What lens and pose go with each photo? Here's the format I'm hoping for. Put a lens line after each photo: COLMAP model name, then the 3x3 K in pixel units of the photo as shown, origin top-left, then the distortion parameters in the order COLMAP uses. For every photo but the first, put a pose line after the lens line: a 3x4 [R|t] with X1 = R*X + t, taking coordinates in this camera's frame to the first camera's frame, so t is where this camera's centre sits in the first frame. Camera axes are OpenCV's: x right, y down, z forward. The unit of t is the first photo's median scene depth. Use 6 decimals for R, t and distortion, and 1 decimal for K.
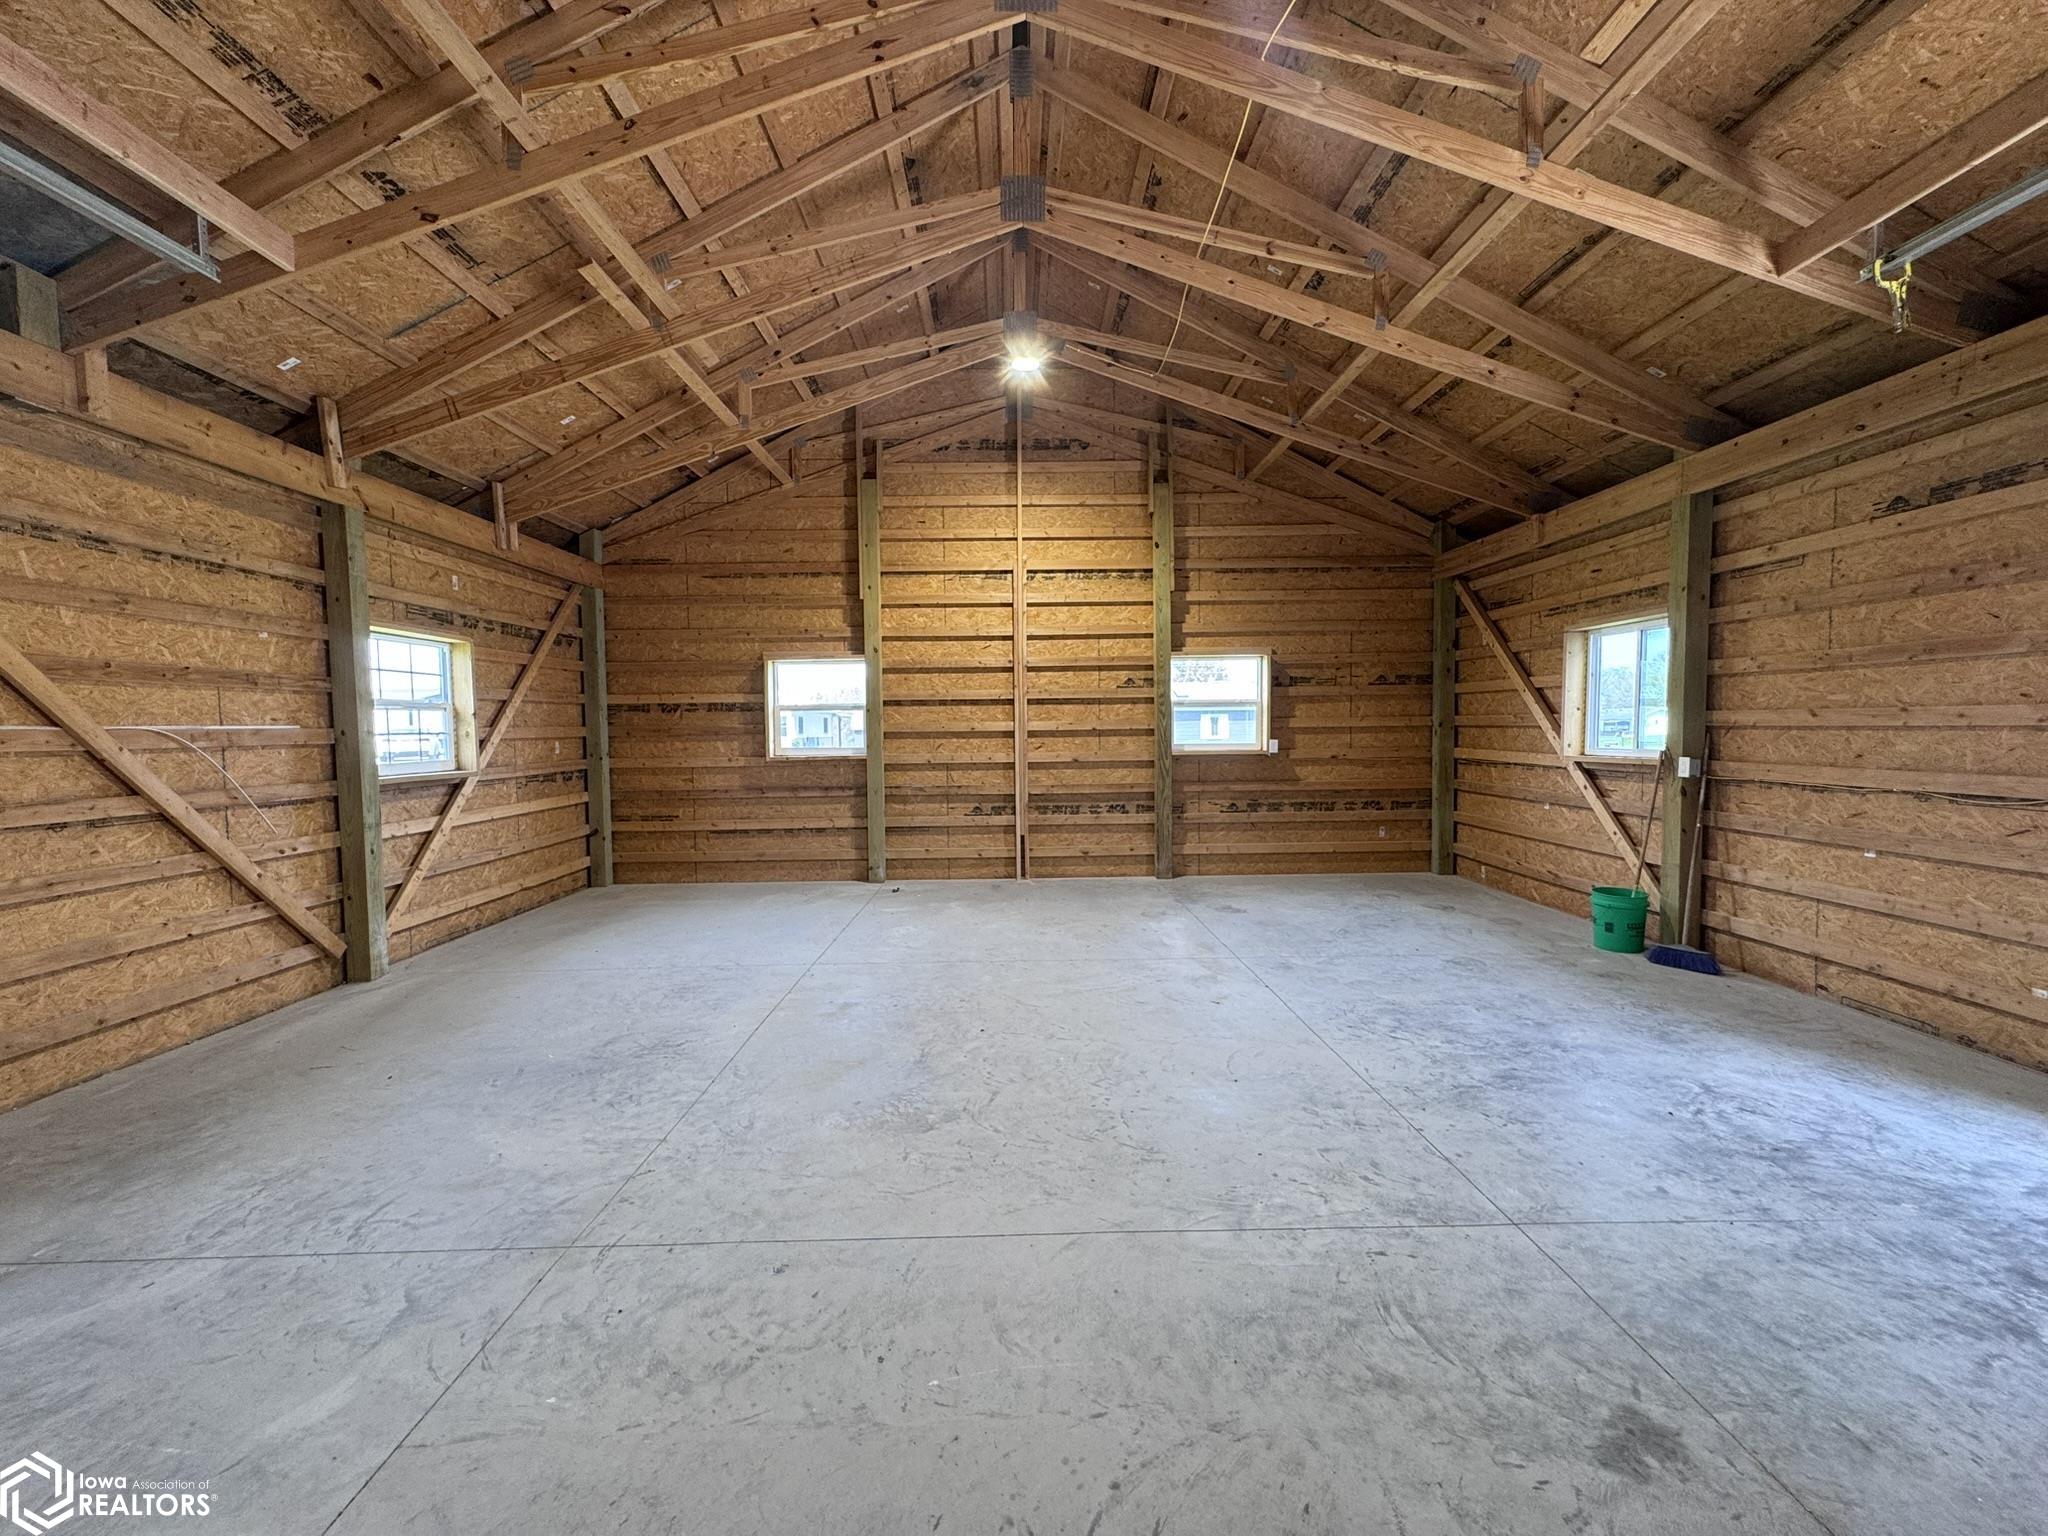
lens RADIAL K [[823.0, 0, 1026.1], [0, 823.0, 769.8], [0, 0, 1]] dist [-0.000594, -0.000073]
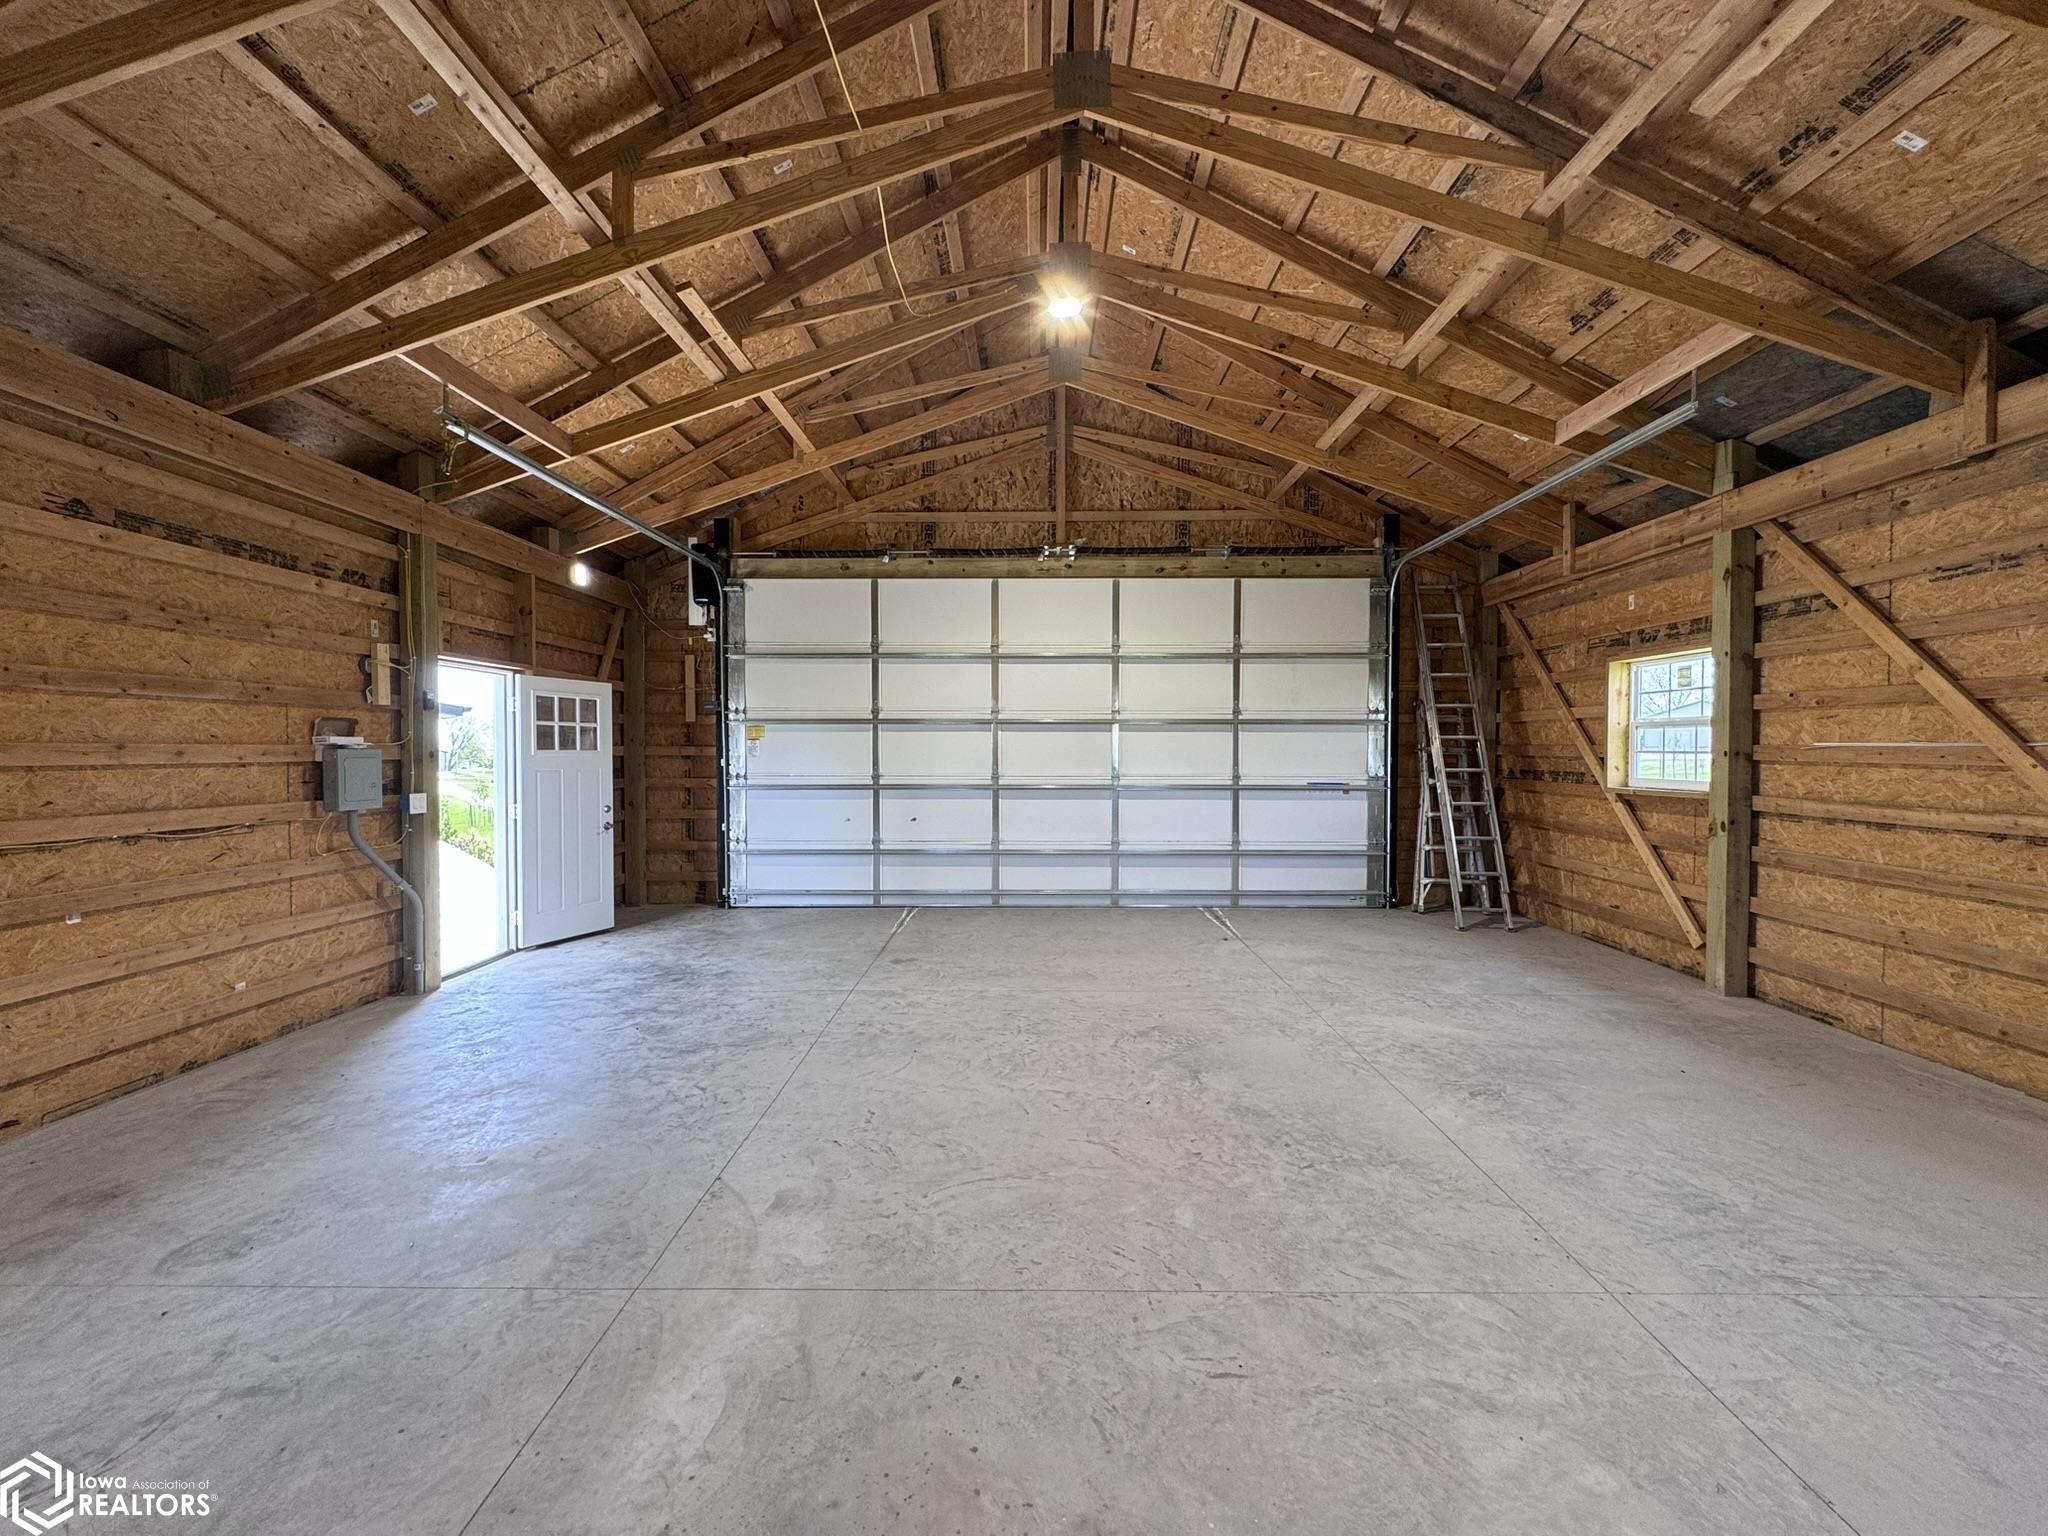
lens RADIAL K [[823.0, 0, 1026.8], [0, 823.0, 765.0], [0, 0, 1]] dist [-0.000594, -0.000073]
pose [[-0.999457, 0.011177, 0.031006, 0.052155], [0.013296, 0.997526, 0.069029, -0.118977], [-0.030157, 0.069404, -0.997133, 2.182397]]
